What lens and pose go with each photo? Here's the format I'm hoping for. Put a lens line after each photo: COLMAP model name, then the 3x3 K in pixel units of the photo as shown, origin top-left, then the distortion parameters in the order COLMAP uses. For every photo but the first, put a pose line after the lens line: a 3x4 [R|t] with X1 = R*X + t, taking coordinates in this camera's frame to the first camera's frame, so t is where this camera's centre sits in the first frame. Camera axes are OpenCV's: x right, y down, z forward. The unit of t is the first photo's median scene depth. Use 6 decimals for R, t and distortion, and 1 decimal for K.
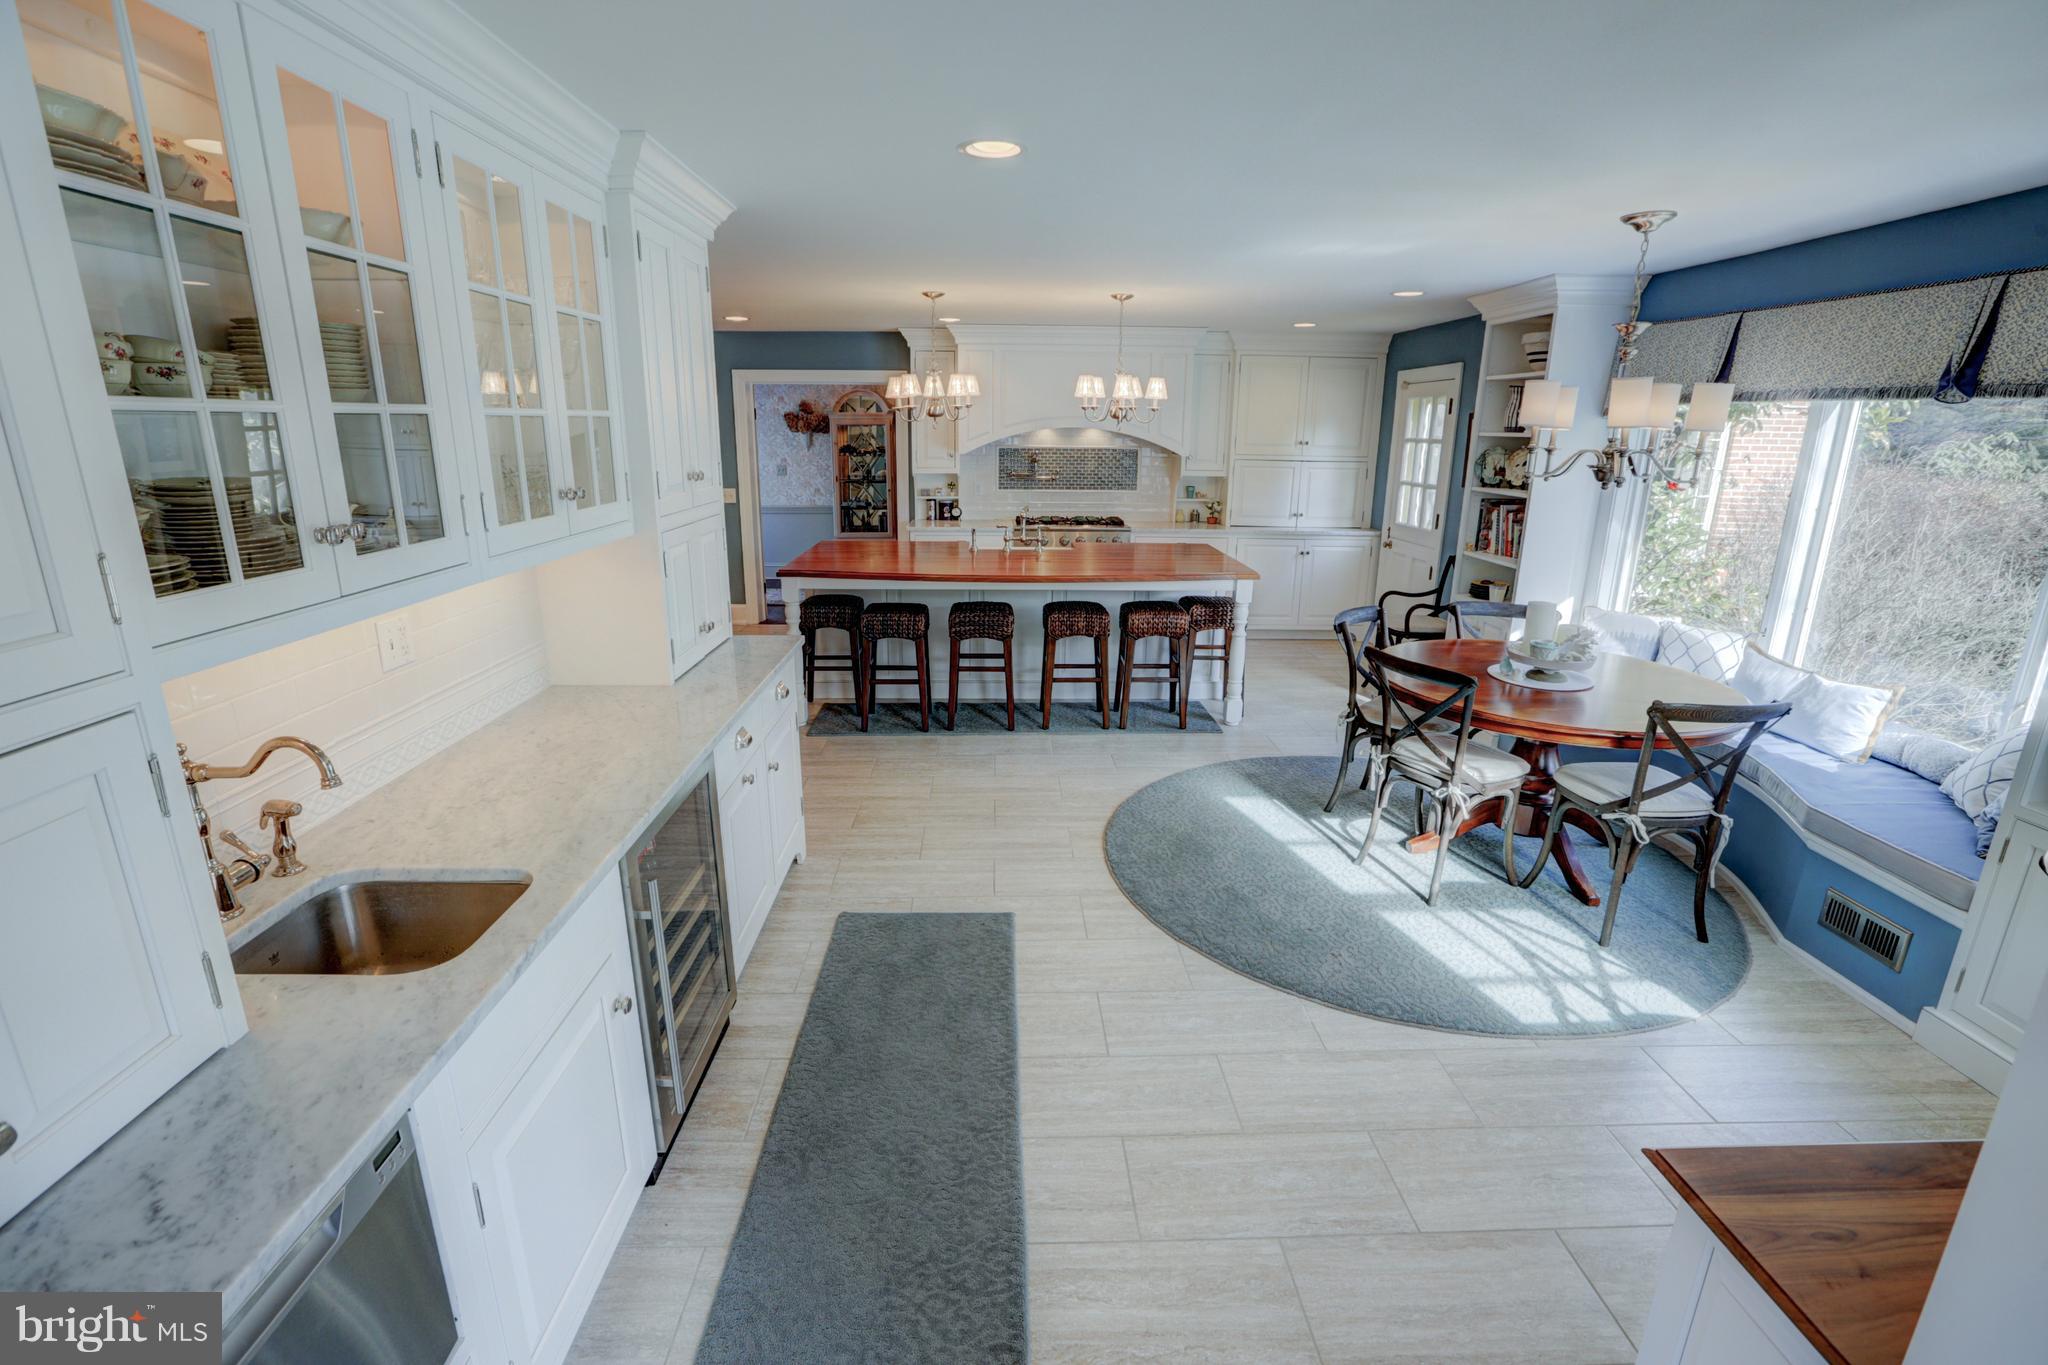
lens RADIAL K [[921.4, 0, 1002.5], [0, 921.4, 680.8], [0, 0, 1]] dist [-0.045277, 0.015923]
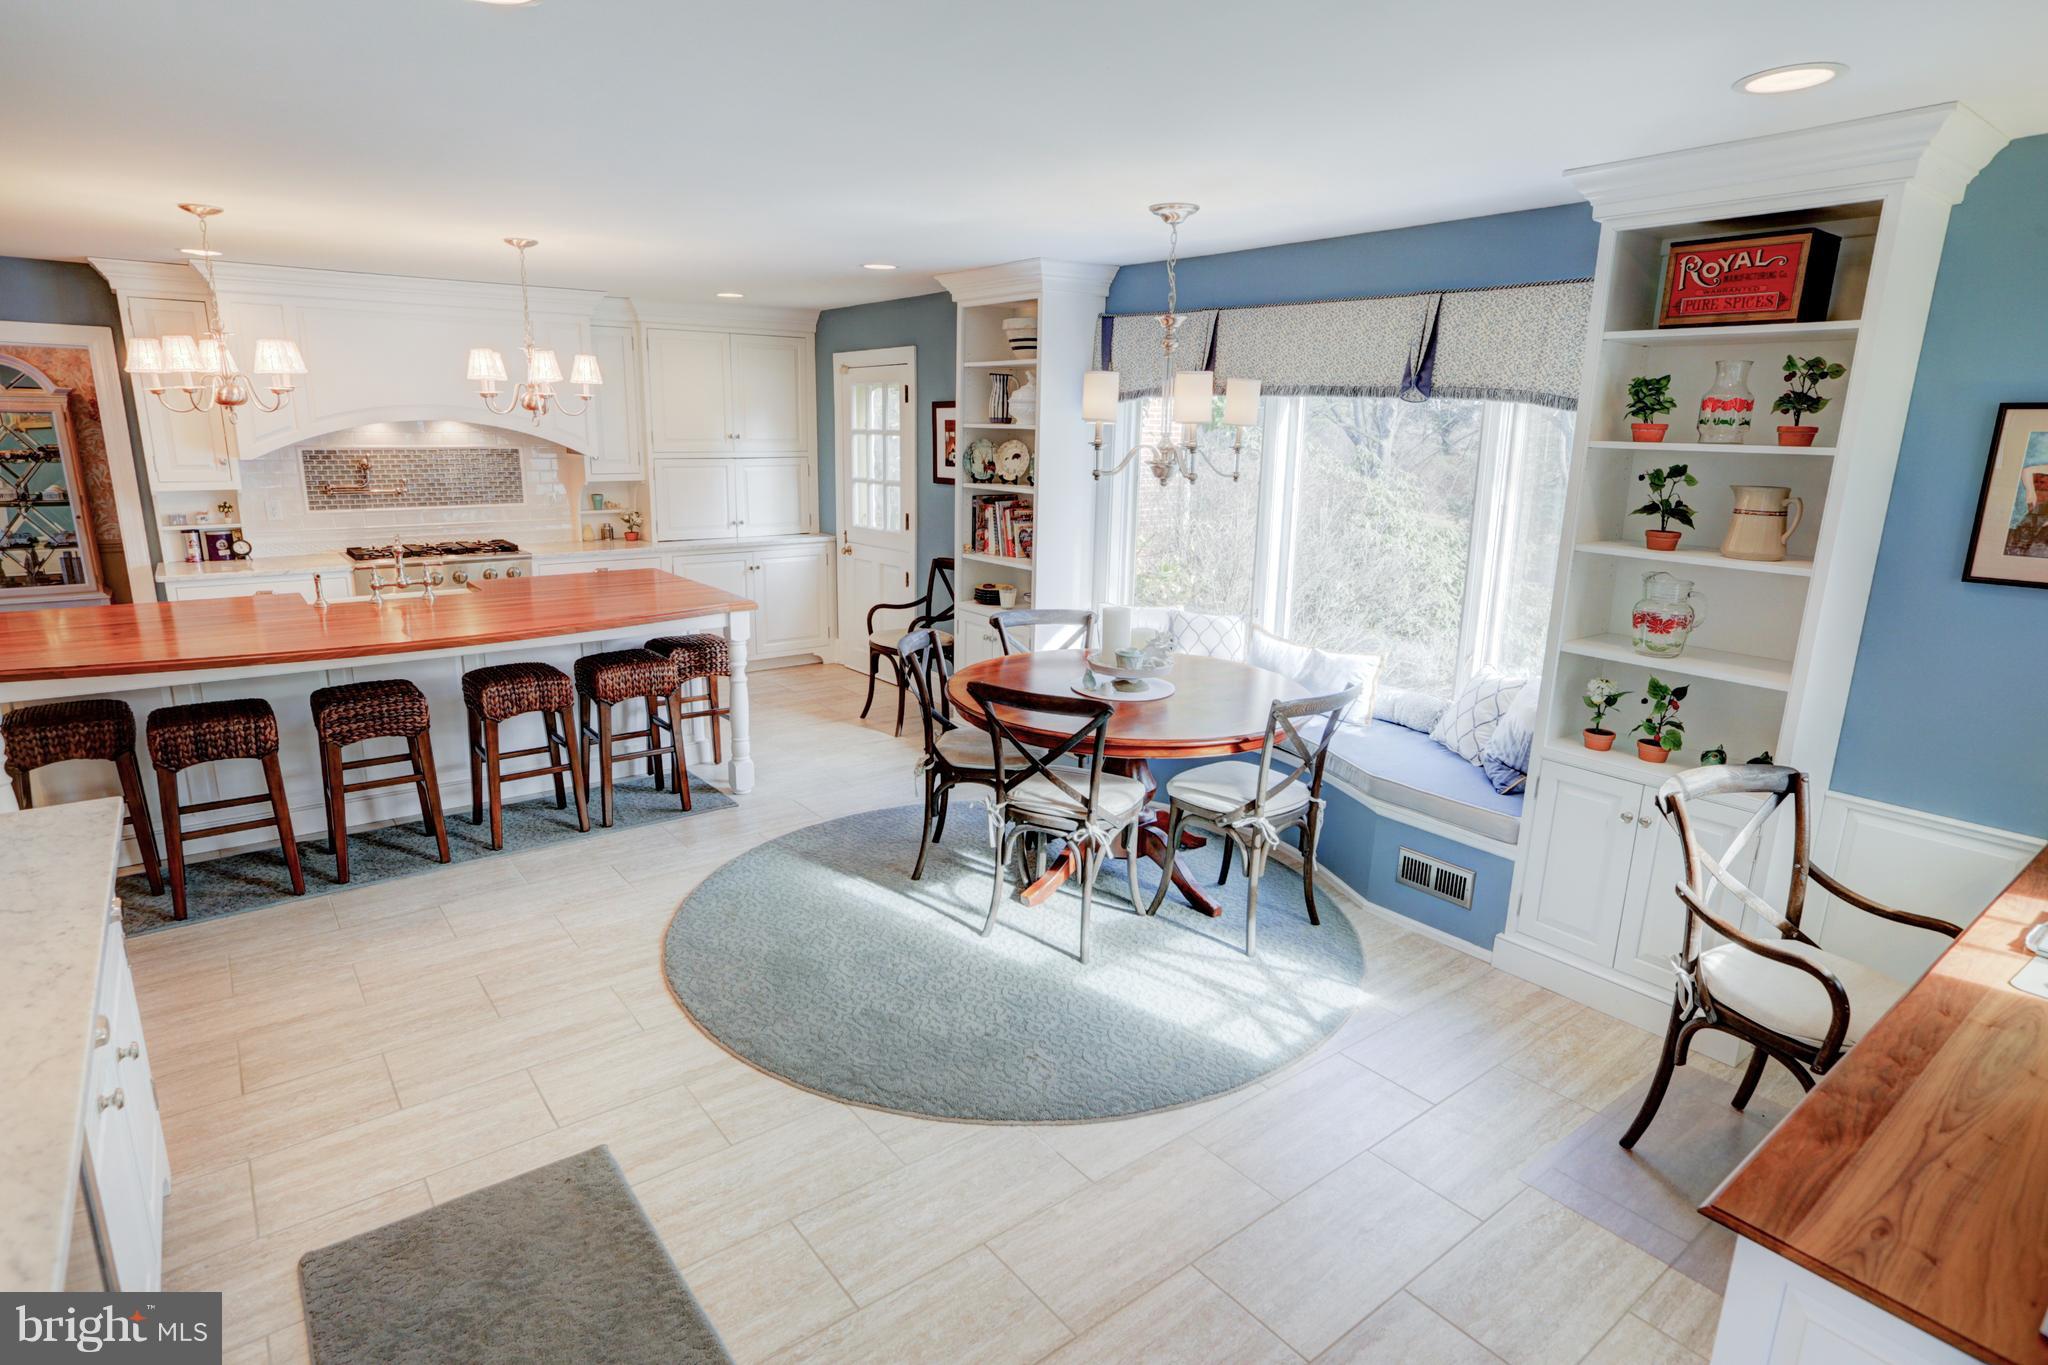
lens RADIAL K [[1086.5, 0, 1020.5], [0, 1086.5, 687.0], [0, 0, 1]] dist [-0.033605, 0.011044]
pose [[0.807862, -0.137716, 0.573055, -0.105030], [0.150476, 0.988288, 0.025372, -0.038295], [-0.569838, 0.065734, 0.819124, 0.112431]]
